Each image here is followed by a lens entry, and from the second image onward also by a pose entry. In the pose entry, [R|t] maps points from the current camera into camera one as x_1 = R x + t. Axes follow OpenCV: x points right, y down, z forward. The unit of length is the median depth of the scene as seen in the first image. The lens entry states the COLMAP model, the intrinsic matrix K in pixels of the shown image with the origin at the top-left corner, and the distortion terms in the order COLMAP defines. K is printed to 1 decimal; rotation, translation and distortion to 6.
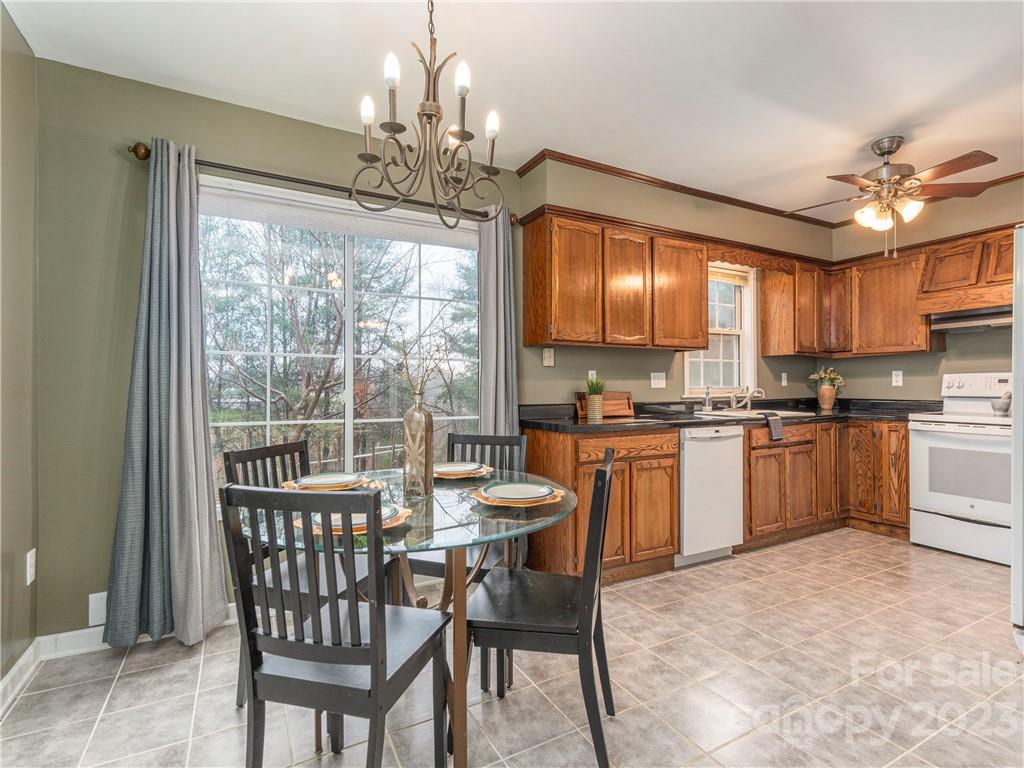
lens RADIAL K [[503.7, 0, 506.7], [0, 503.7, 383.3], [0, 0, 1]] dist [0.010178, -0.002903]
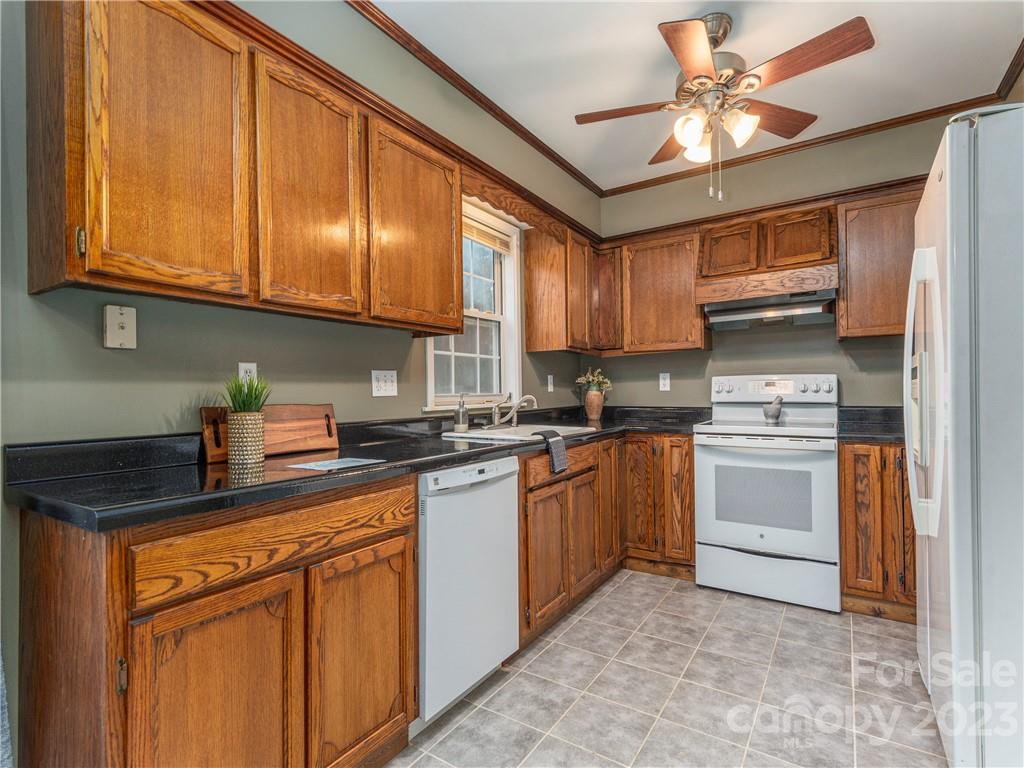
lens RADIAL K [[503.7, 0, 510.3], [0, 503.7, 388.3], [0, 0, 1]] dist [0.010178, -0.002903]
pose [[0.880773, -0.004026, 0.473521, 0.160211], [0.007775, 0.999952, -0.005961, 0.004457], [-0.473474, 0.008931, 0.880763, 0.437022]]
